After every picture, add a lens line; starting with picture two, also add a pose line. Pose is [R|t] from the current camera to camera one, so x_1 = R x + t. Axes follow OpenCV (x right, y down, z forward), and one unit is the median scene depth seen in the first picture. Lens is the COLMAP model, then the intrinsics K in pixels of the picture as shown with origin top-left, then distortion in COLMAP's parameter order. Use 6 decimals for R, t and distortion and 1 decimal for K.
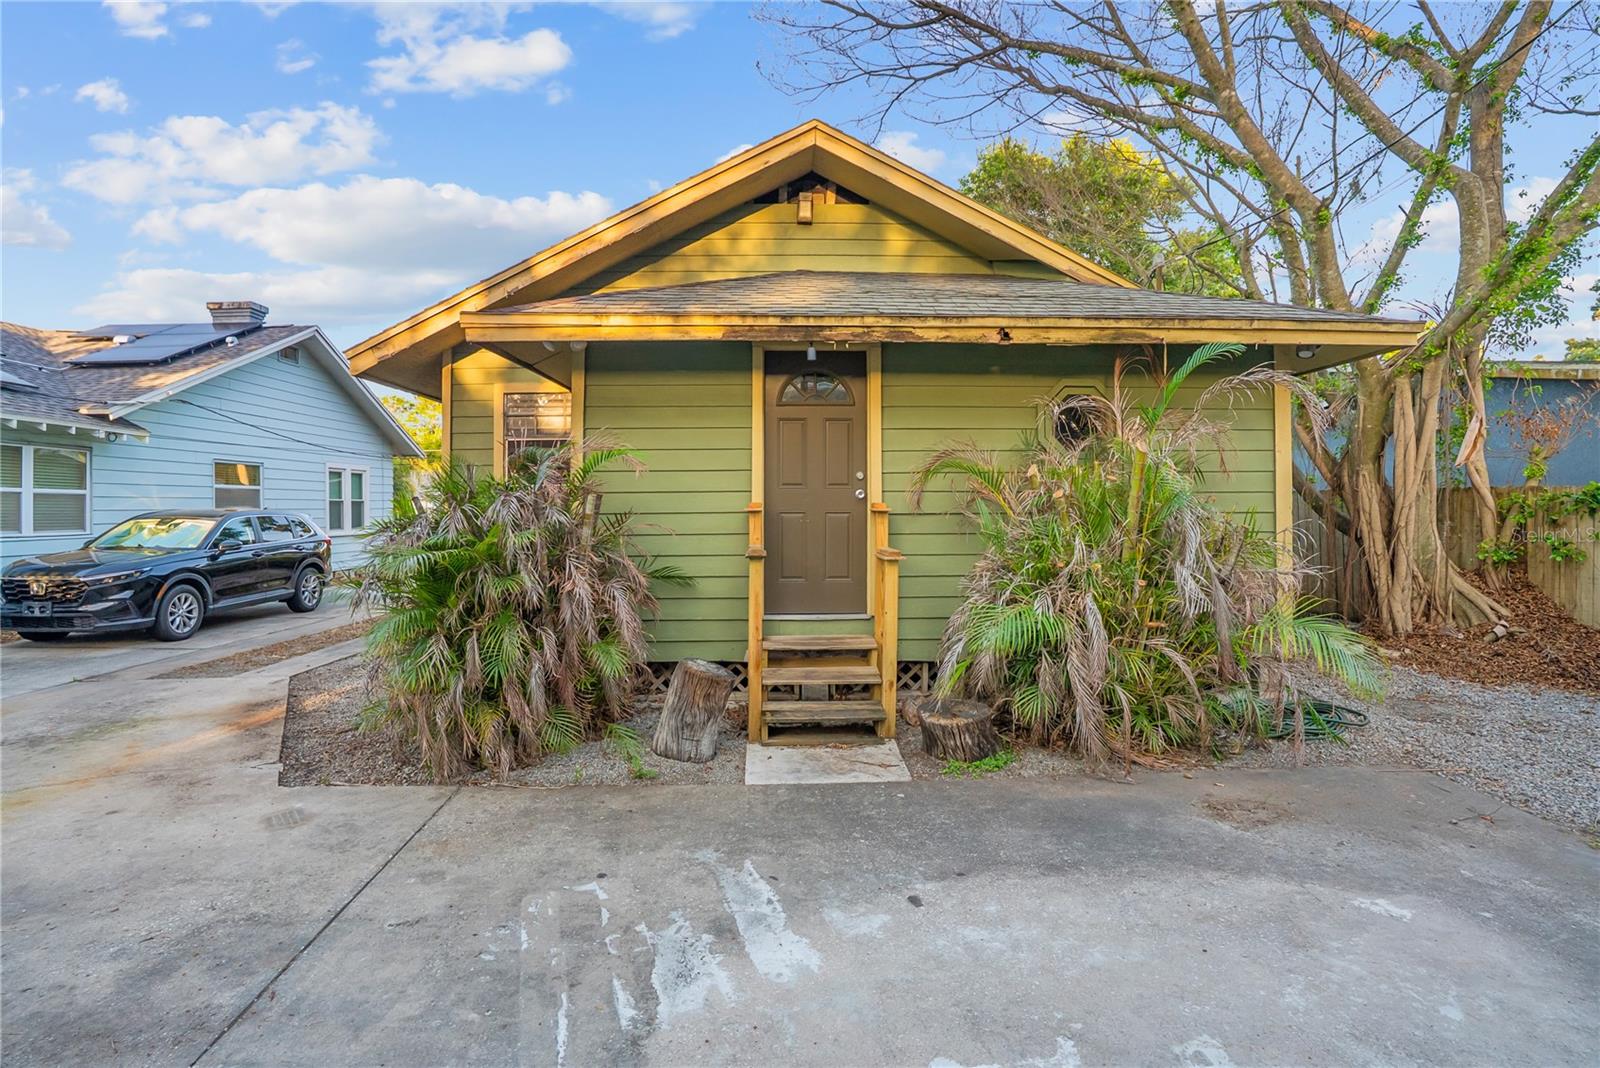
lens RADIAL K [[760.1, 0, 803.7], [0, 760.1, 512.9], [0, 0, 1]] dist [-0.051765, 0.016465]
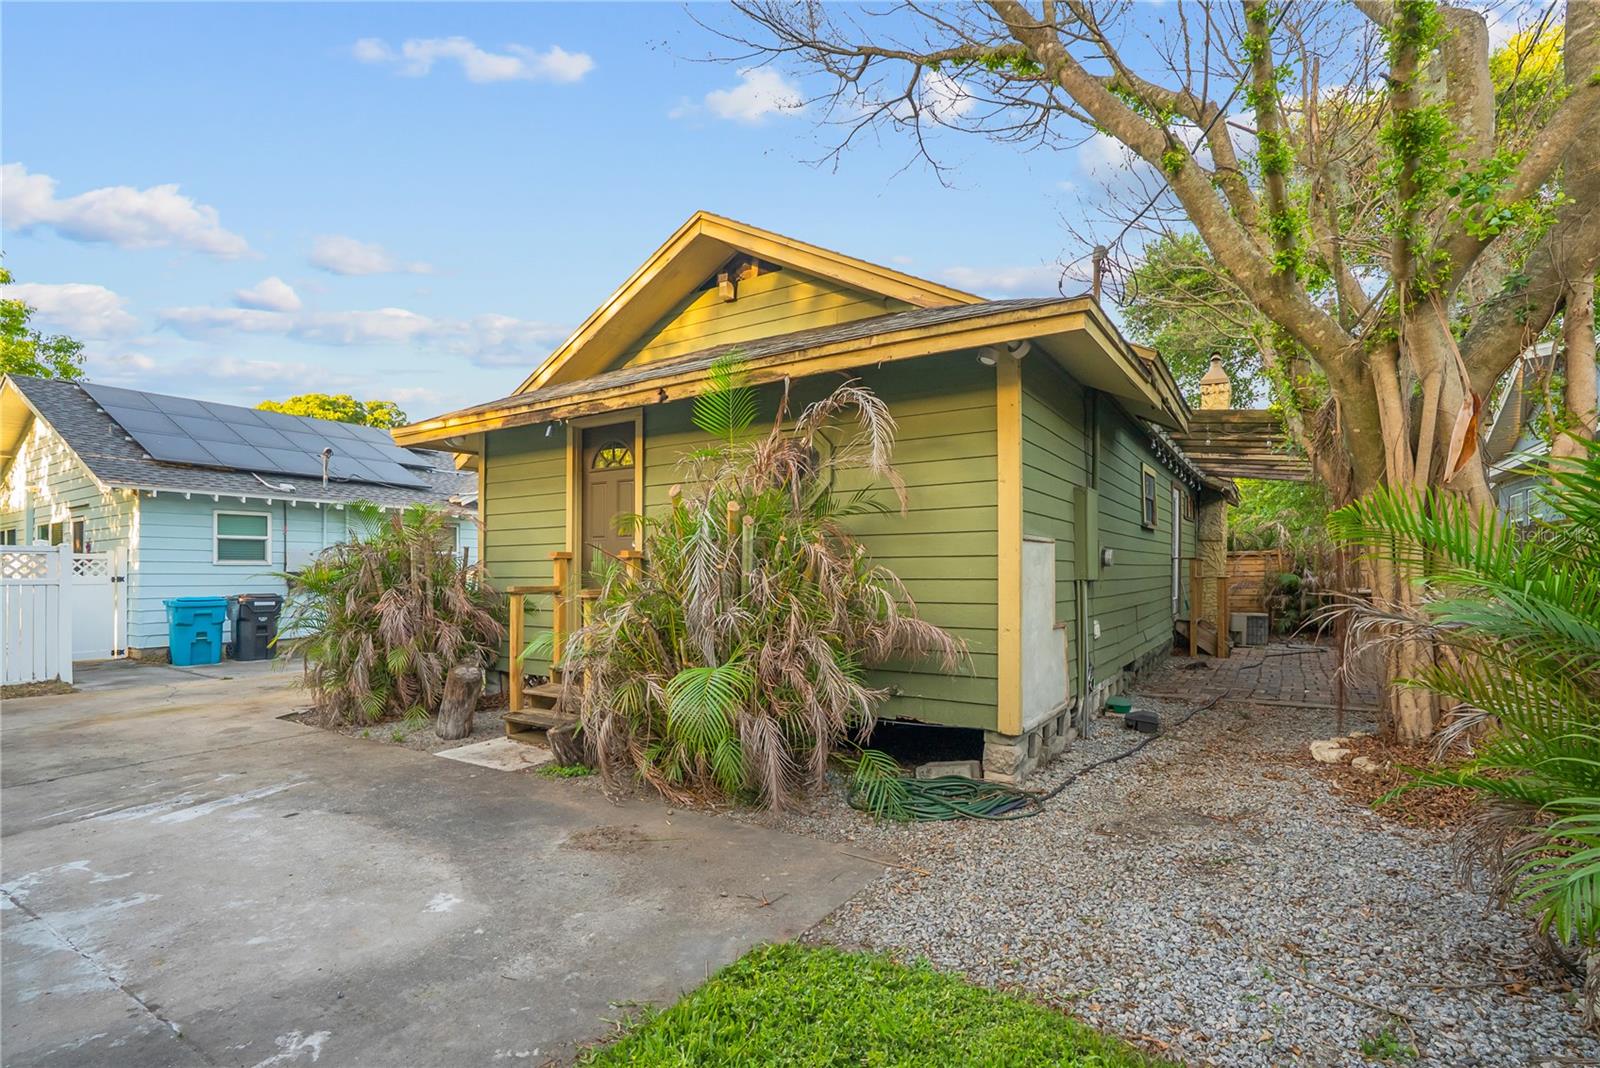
lens RADIAL K [[765.3, 0, 799.9], [0, 765.3, 570.1], [0, 0, 1]] dist [-0.055211, 0.029814]
pose [[0.819872, -0.000213, -0.572547, 1.058786], [-0.001563, 0.999995, -0.002610, 0.021343], [0.572545, 0.003034, 0.819868, 0.211844]]
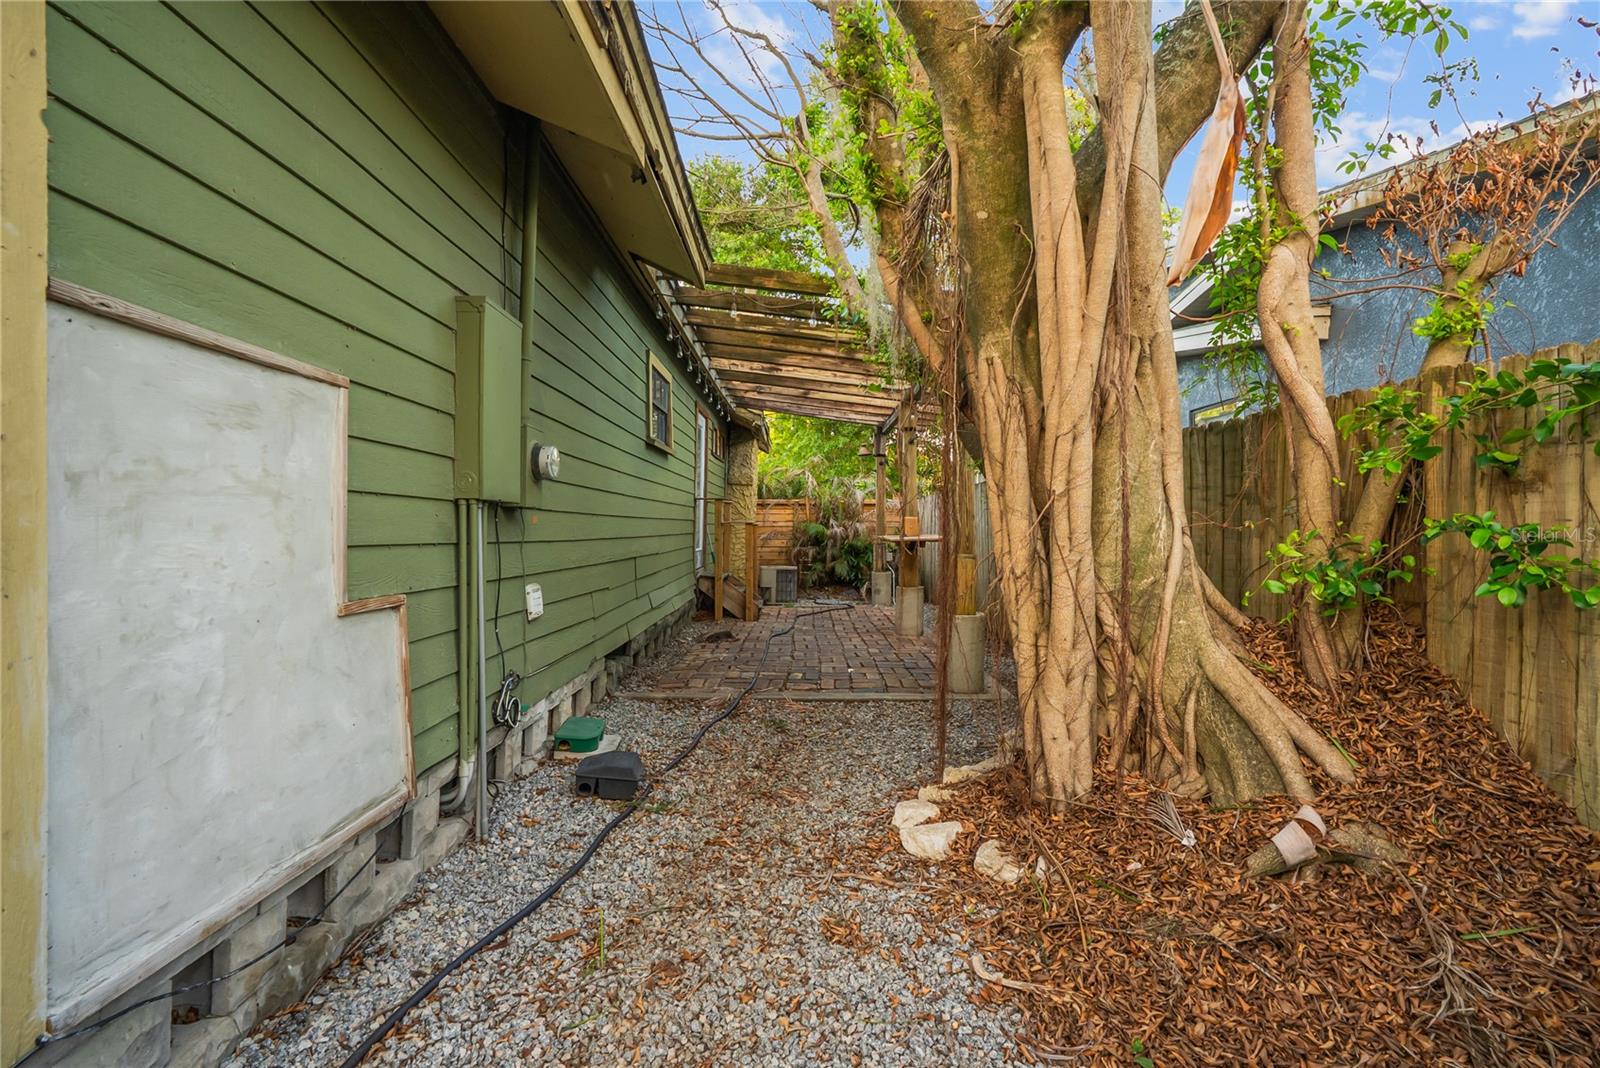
lens RADIAL K [[759.6, 0, 831.3], [0, 759.6, 537.9], [0, 0, 1]] dist [0.001024, 0.000639]
pose [[0.999902, 0.013563, 0.003544, 0.993178], [-0.013591, 0.999876, 0.007996, 0.053284], [-0.003435, -0.008043, 0.999962, 0.915040]]
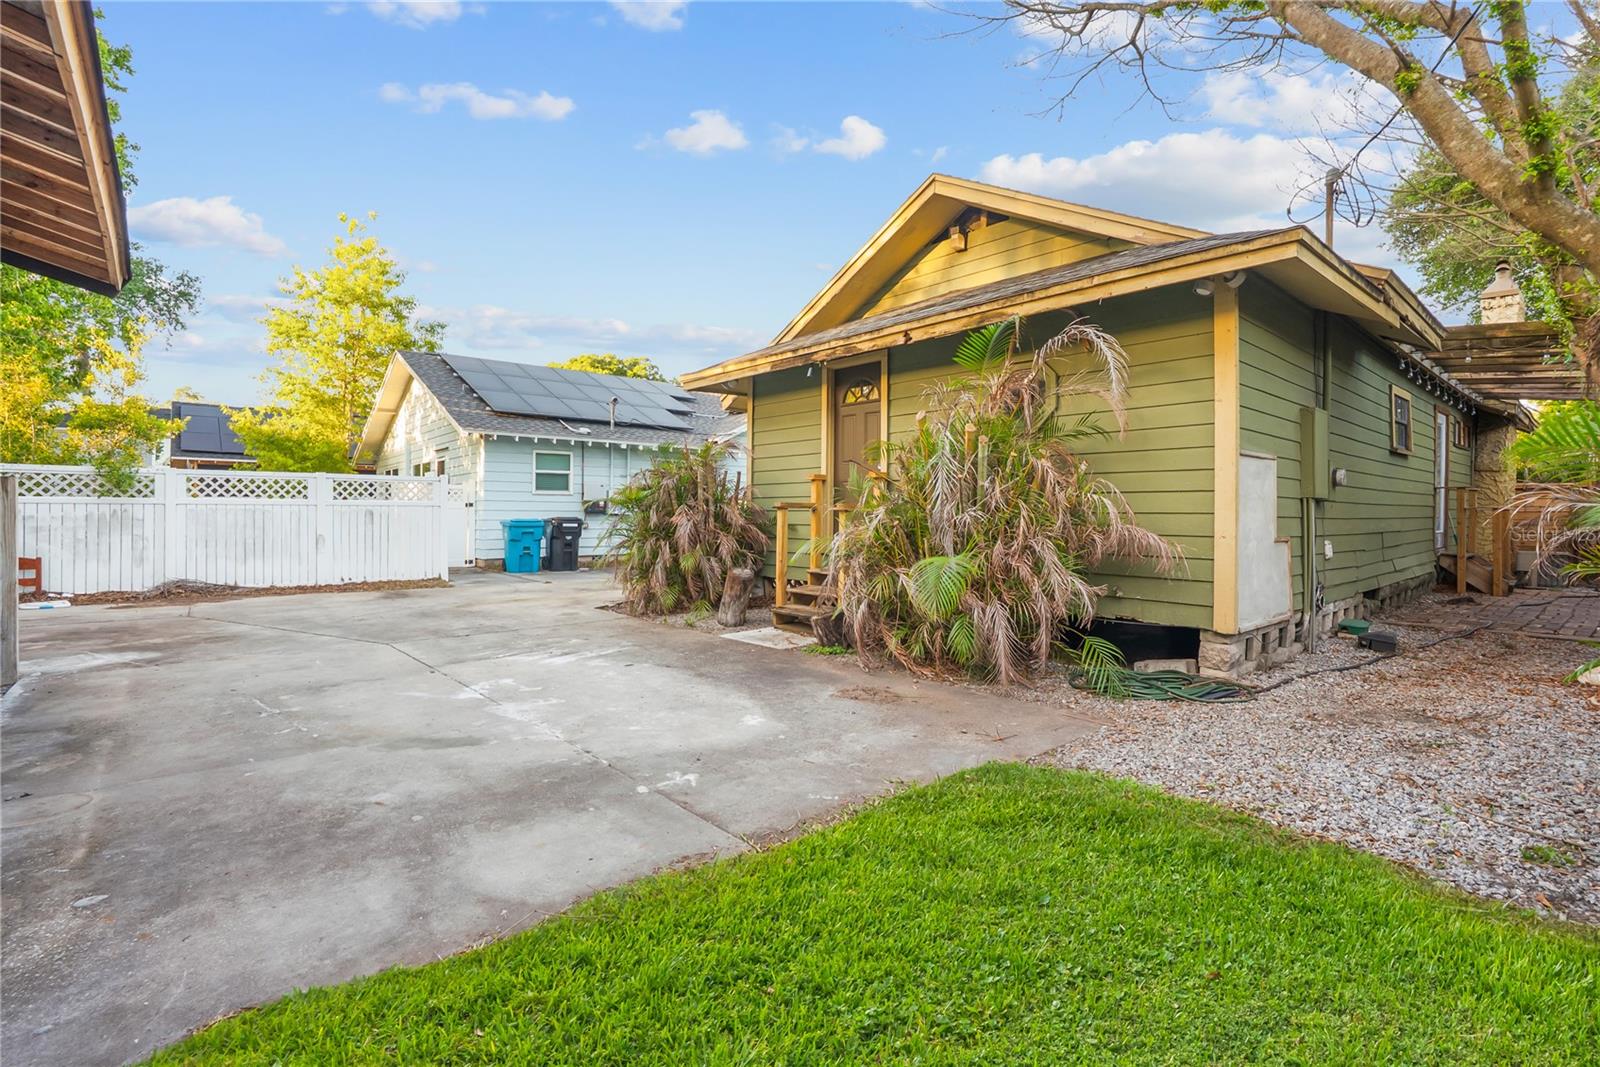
lens RADIAL K [[750.9, 0, 813.7], [0, 750.9, 510.0], [0, 0, 1]] dist [-0.060380, 0.029536]
pose [[0.635967, 0.004319, -0.771704, 1.147142], [-0.010144, 0.999945, -0.002764, 0.064524], [0.771649, 0.009585, 0.635976, 0.071809]]
